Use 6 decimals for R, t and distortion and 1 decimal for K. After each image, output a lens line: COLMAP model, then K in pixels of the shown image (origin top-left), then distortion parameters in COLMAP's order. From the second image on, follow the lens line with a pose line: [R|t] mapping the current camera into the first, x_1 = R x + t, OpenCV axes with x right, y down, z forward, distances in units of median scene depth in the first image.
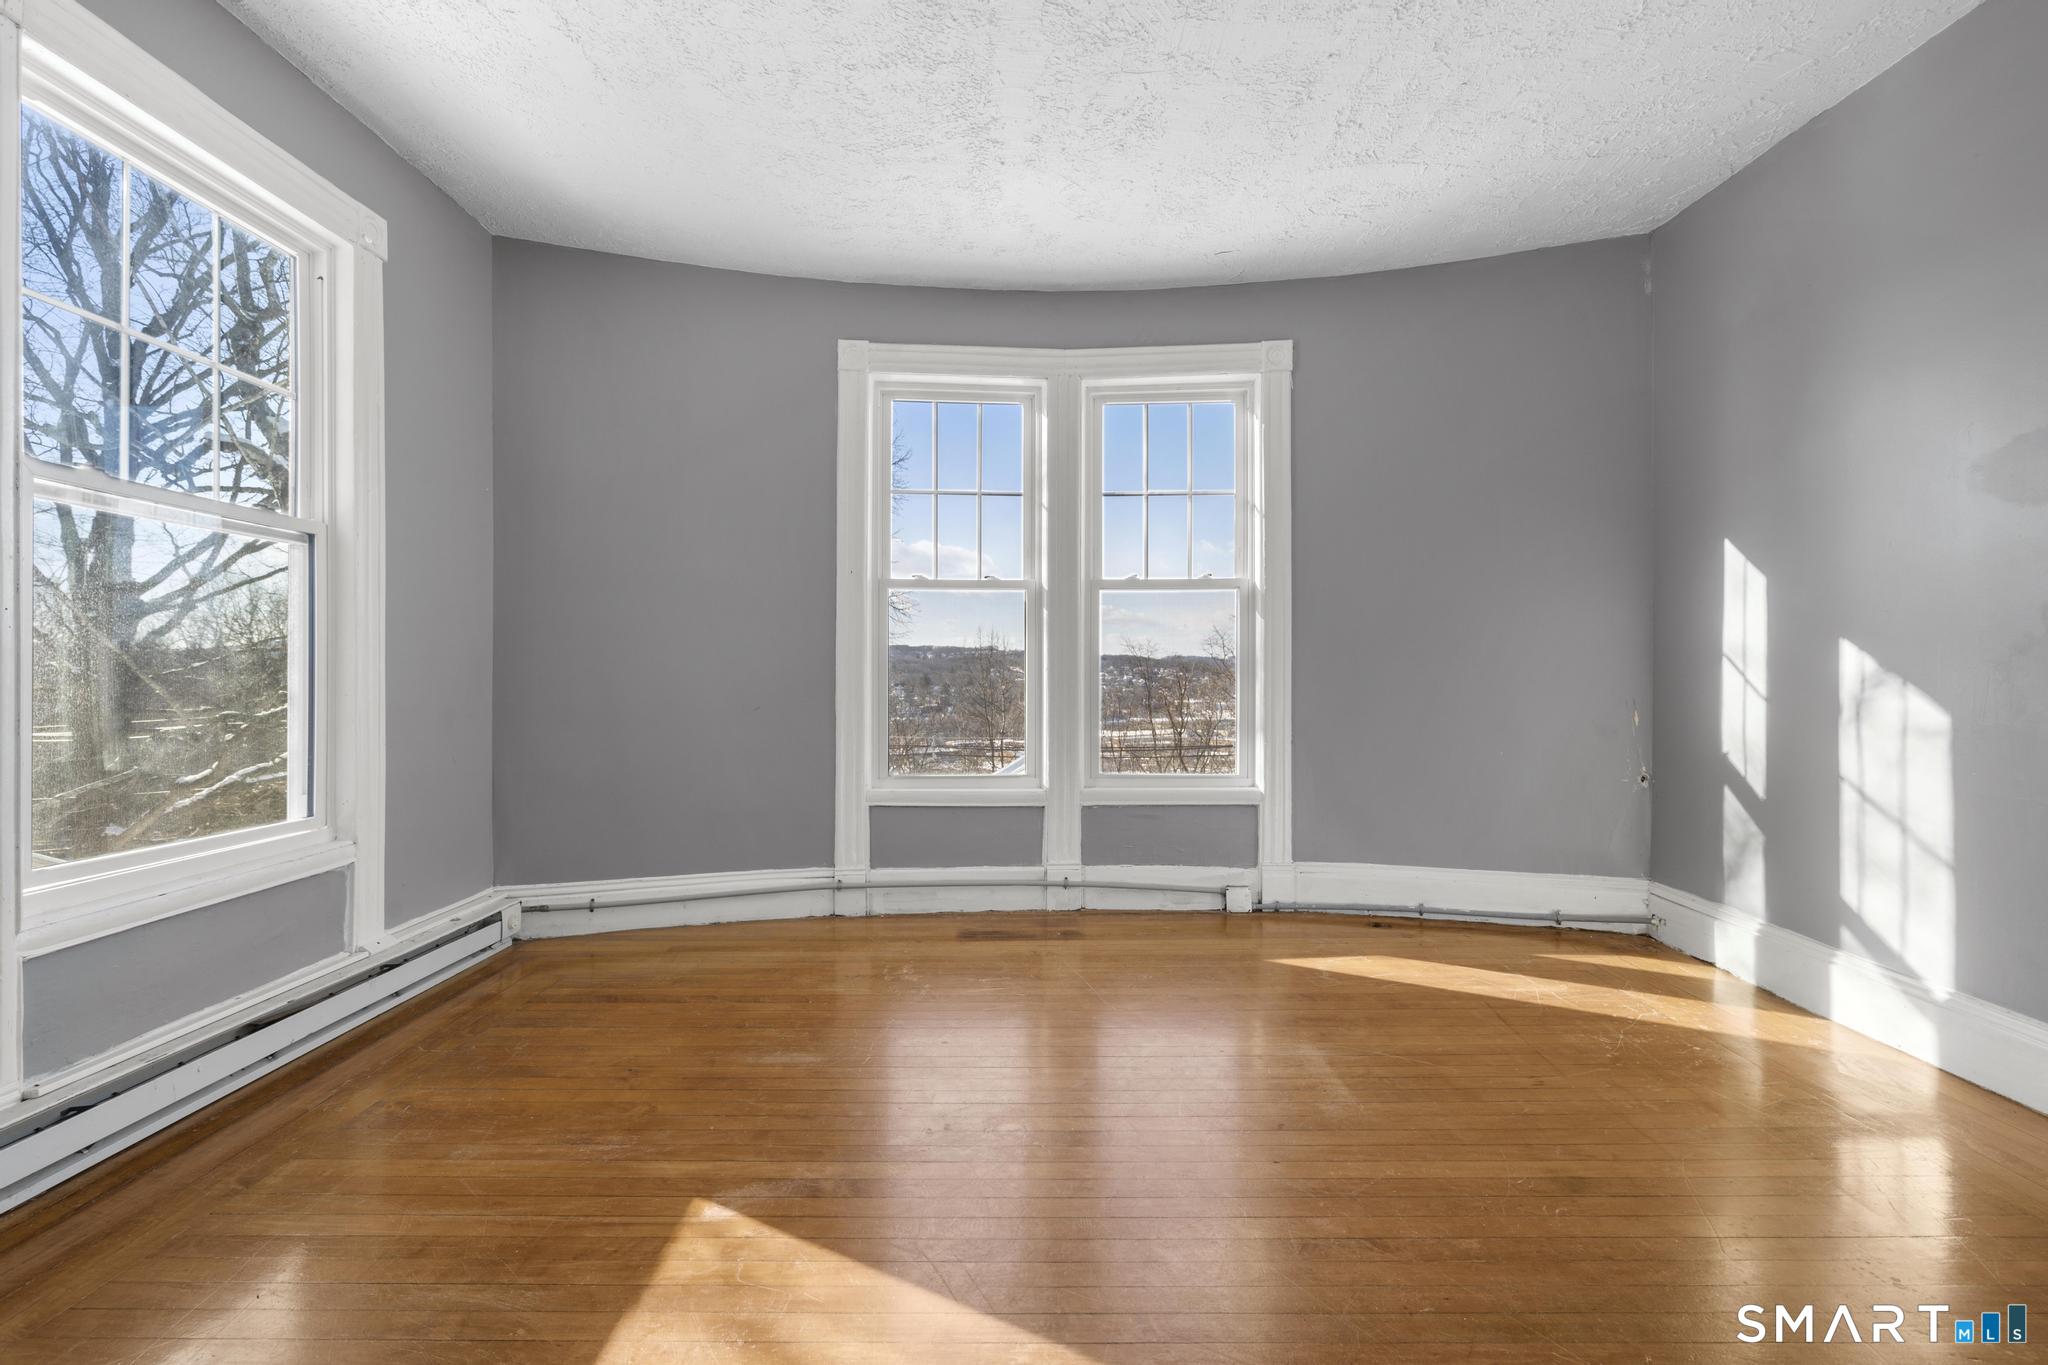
lens RADIAL K [[926.2, 0, 1013.5], [0, 926.2, 676.8], [0, 0, 1]] dist [-0.010942, 0.006425]
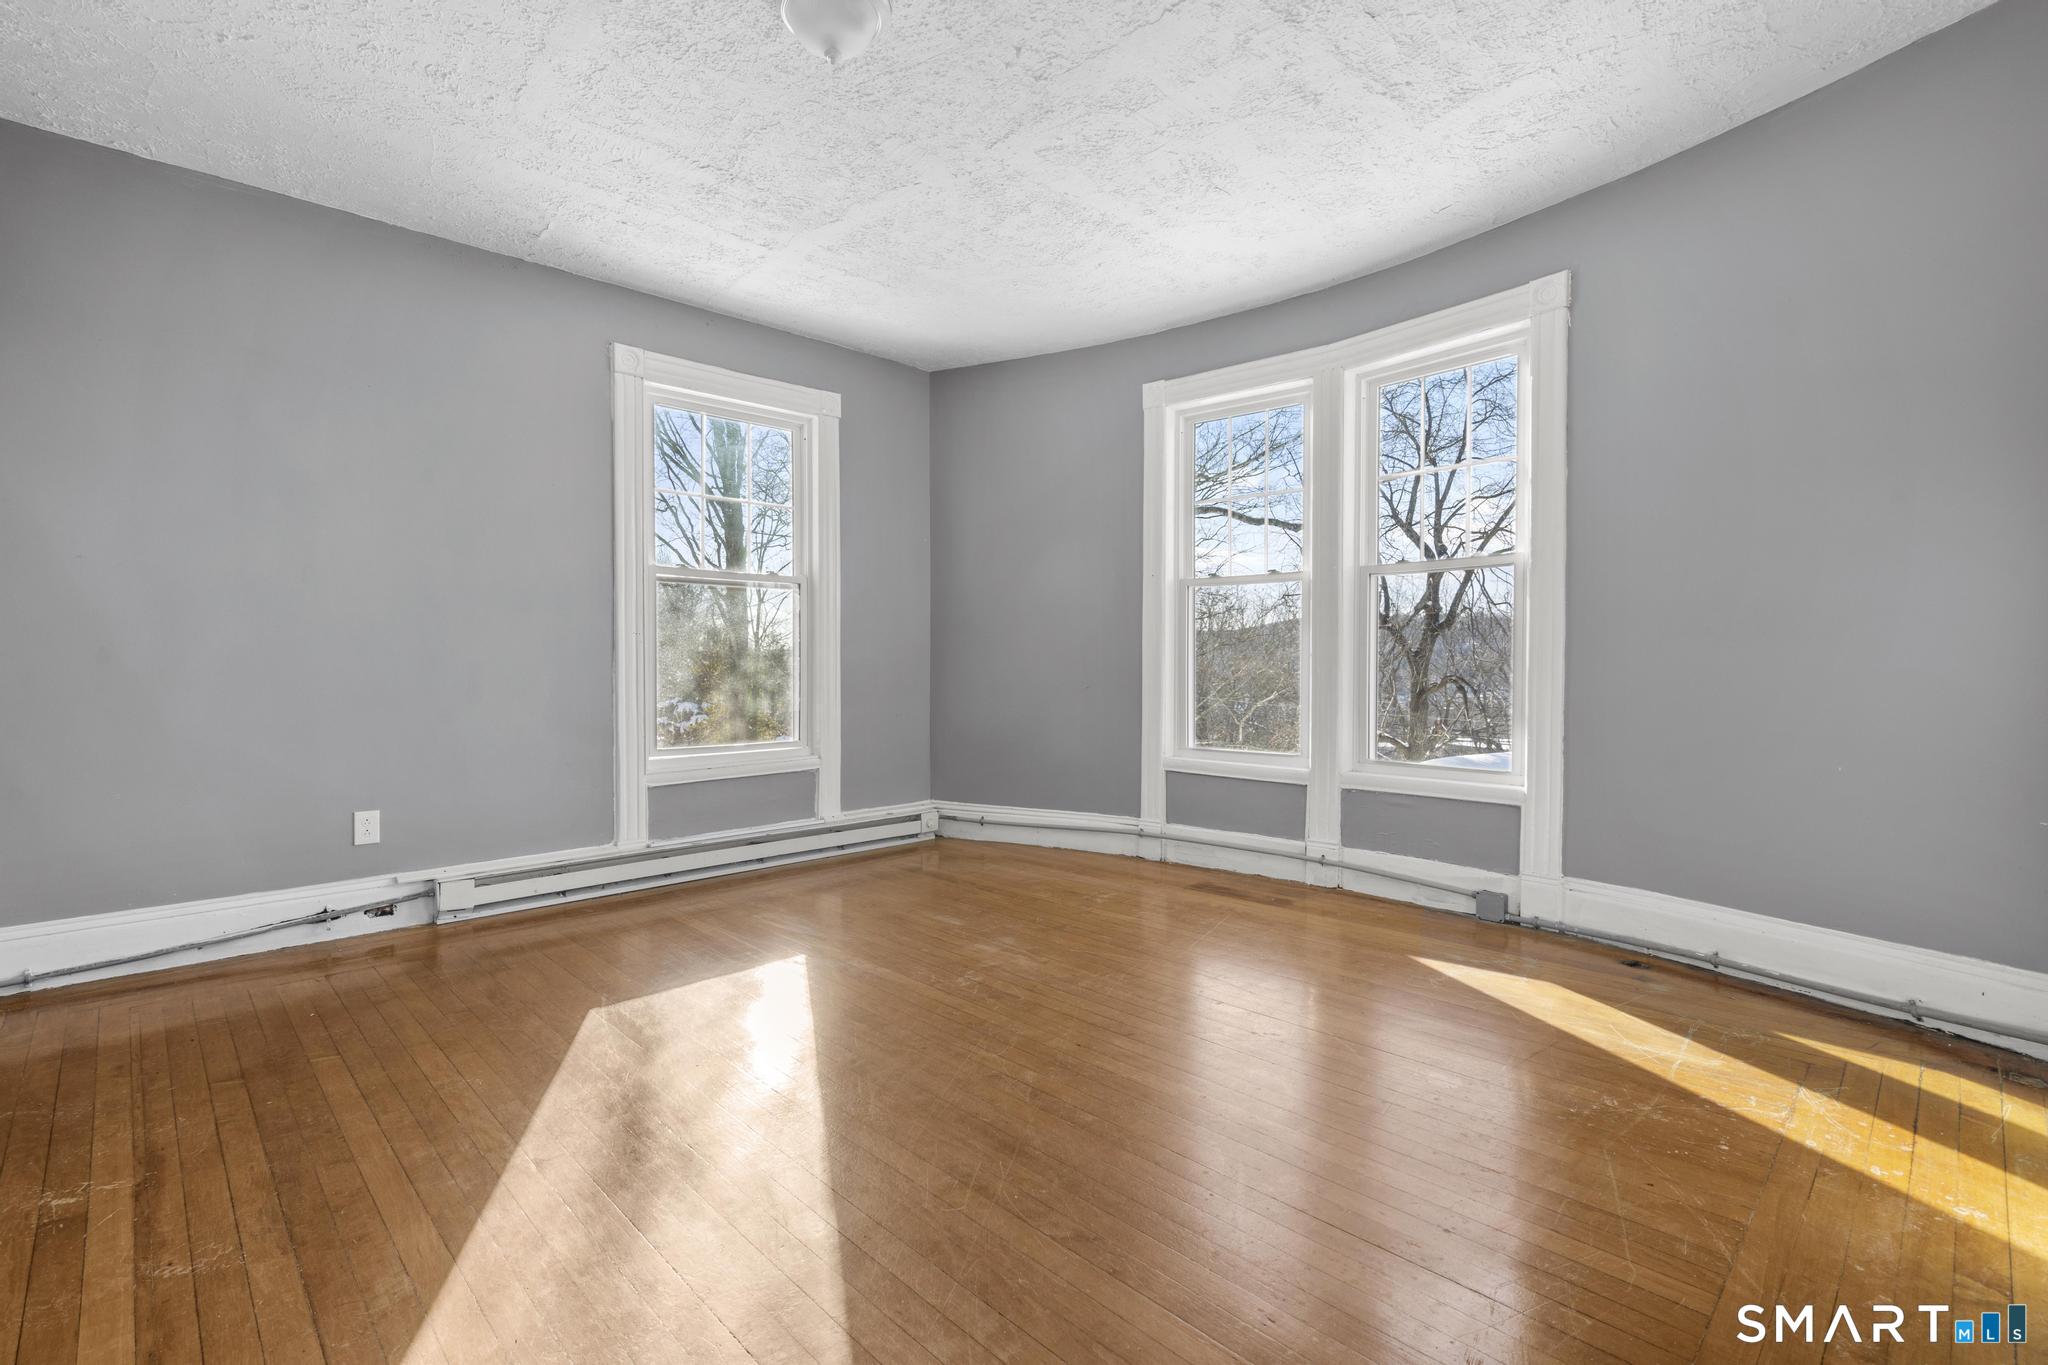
lens RADIAL K [[939.2, 0, 1016.7], [0, 939.2, 673.8], [0, 0, 1]] dist [0.000460, 0.000960]
pose [[0.692908, 0.009146, -0.720968, 0.587368], [0.000947, 0.999907, 0.013594, -0.001924], [0.721025, -0.010102, 0.692835, 0.023263]]
